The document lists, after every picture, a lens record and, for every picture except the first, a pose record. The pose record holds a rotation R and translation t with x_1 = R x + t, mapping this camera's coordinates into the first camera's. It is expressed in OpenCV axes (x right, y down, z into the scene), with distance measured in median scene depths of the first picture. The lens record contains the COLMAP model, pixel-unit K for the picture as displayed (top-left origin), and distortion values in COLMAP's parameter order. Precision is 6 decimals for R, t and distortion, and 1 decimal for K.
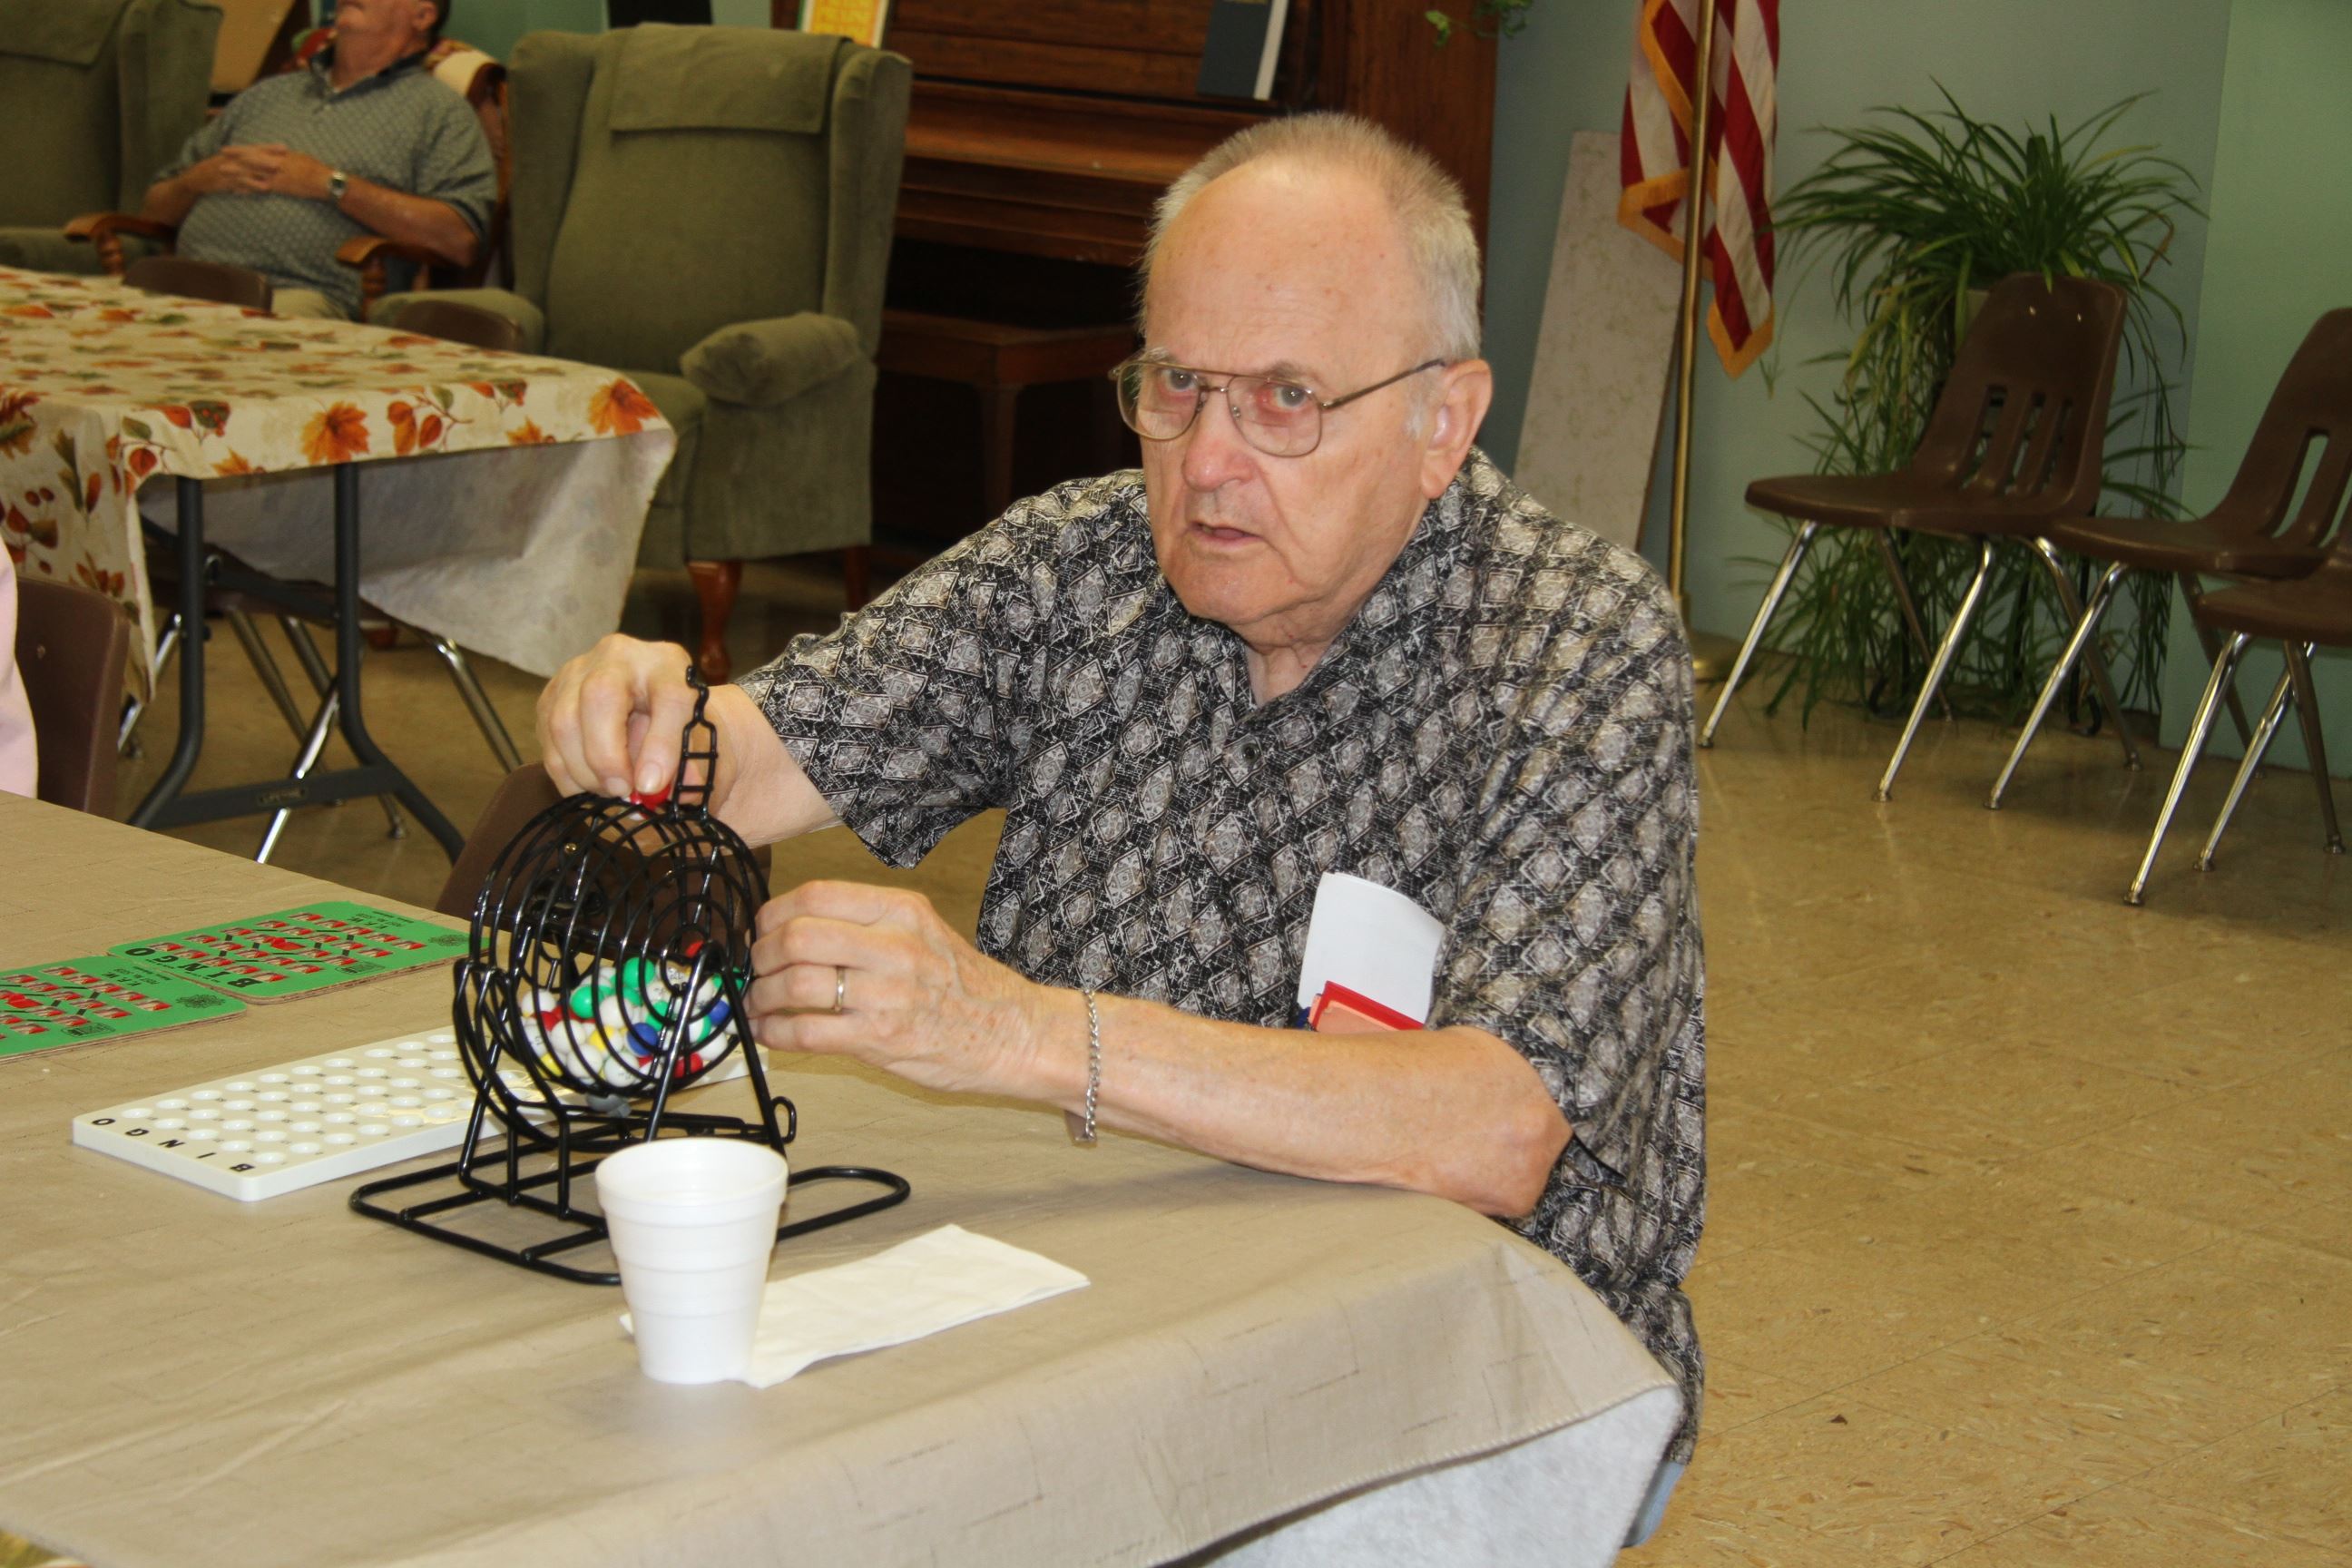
lens RADIAL K [[4416.7, 0, 1180.6], [0, 4416.7, 848.2], [0, 0, 1]] dist [0.253214, 0.199167]
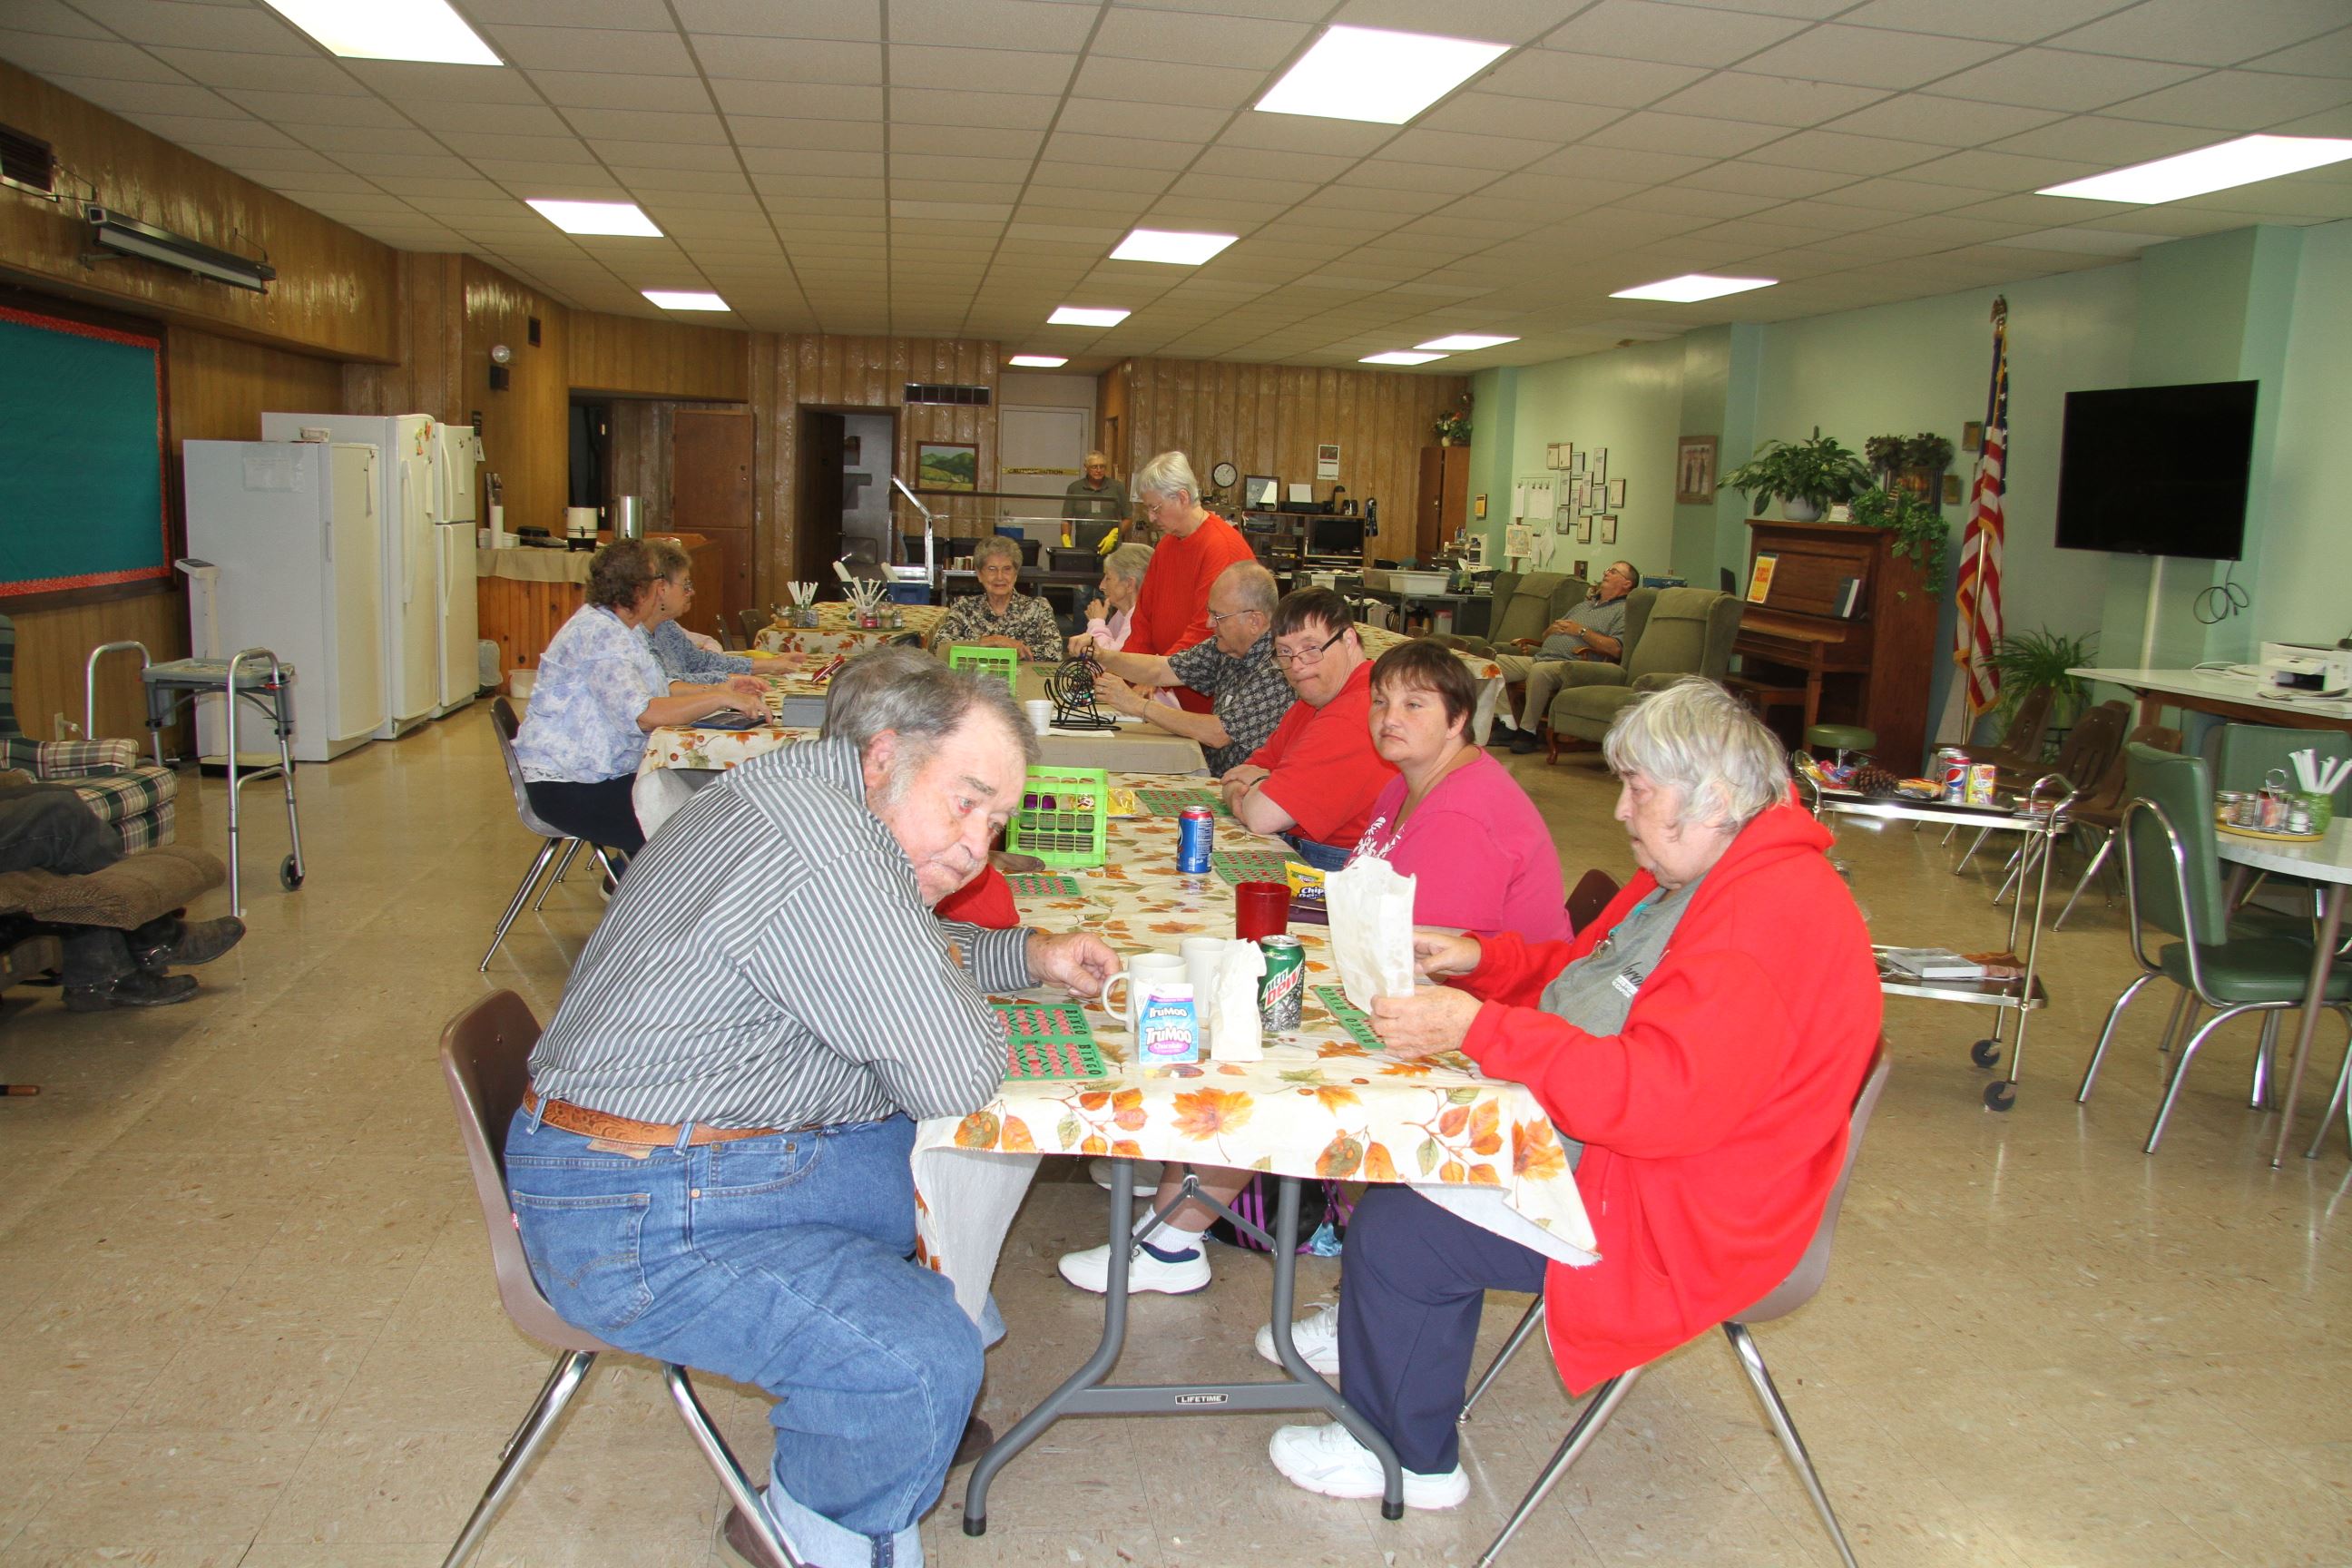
lens RADIAL K [[2008.7, 0, 1179.4], [0, 2008.7, 883.3], [0, 0, 1]] dist [-0.214504, 0.140762]
pose [[0.773221, 0.115638, -0.623504, 0.643953], [-0.150789, 0.988559, -0.003653, 0.106676], [0.615948, 0.096842, 0.781812, -0.387519]]
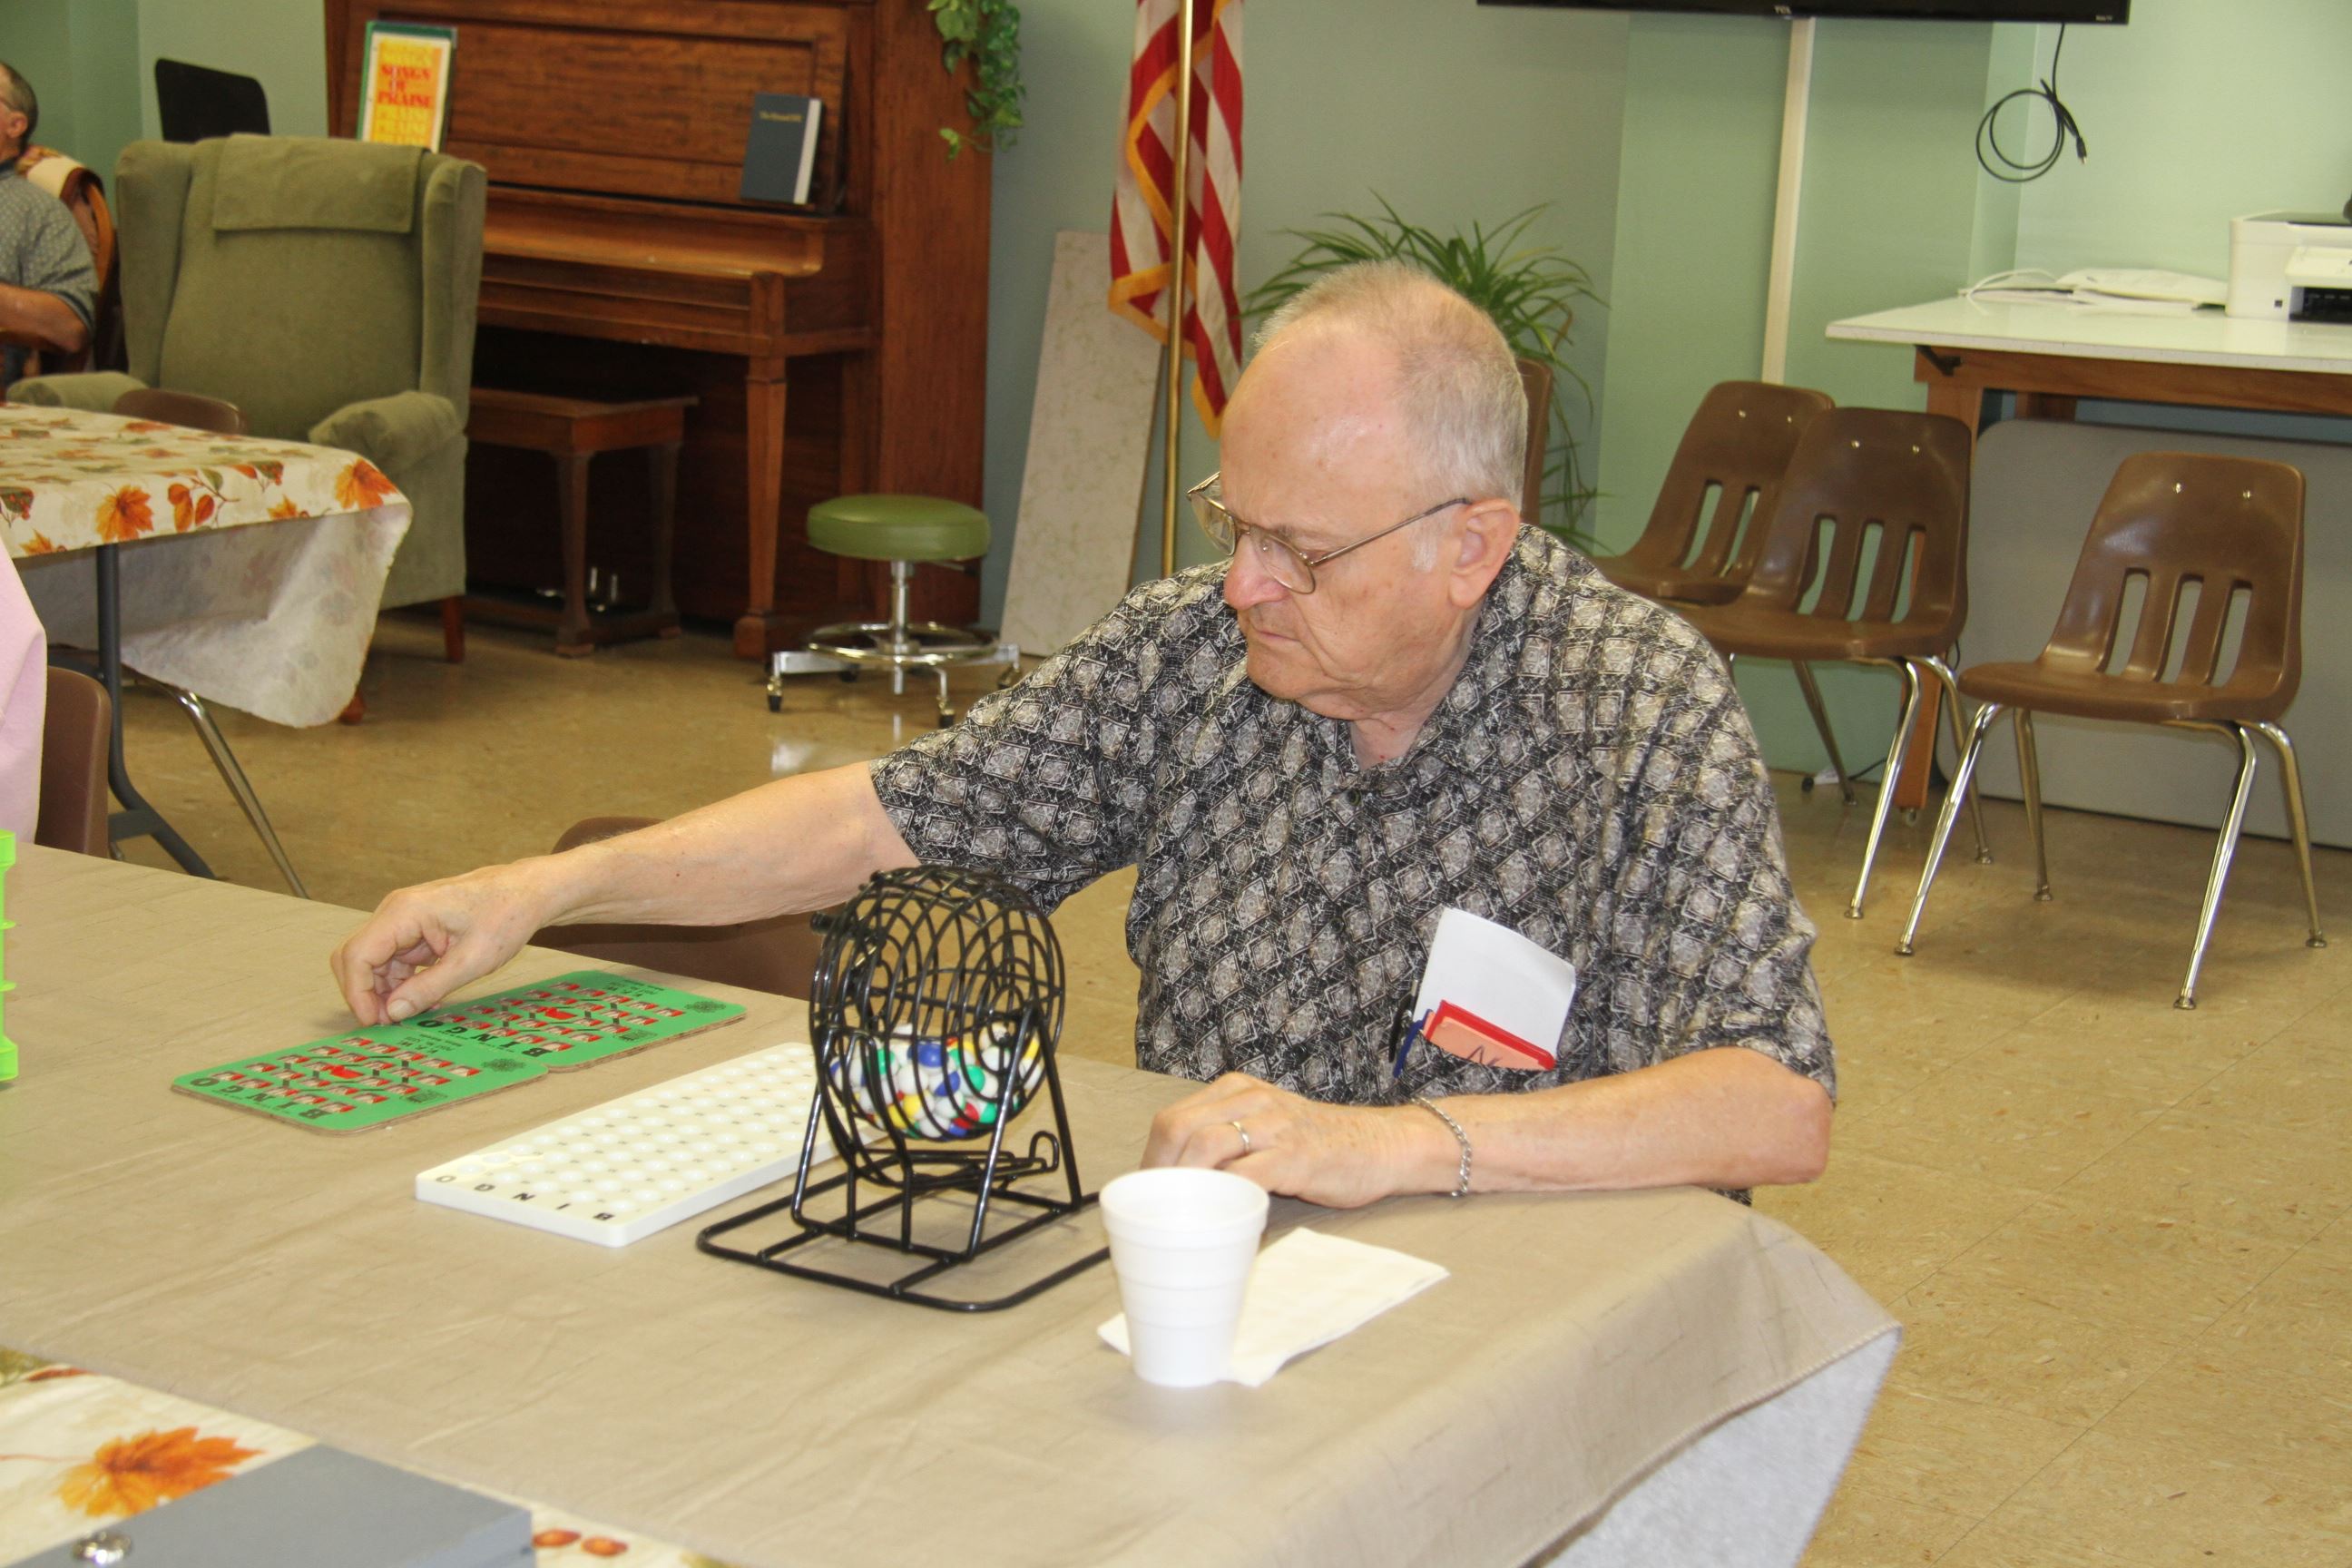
lens RADIAL K [[3708.4, 0, 1142.4], [0, 3708.4, 876.5], [0, 0, 1]] dist [0.127439, 0.305935]
pose [[0.980609, -0.037731, 0.192306, -0.109217], [0.034629, 0.999211, 0.019469, -0.010998], [-0.192889, -0.012432, 0.981142, 0.033166]]
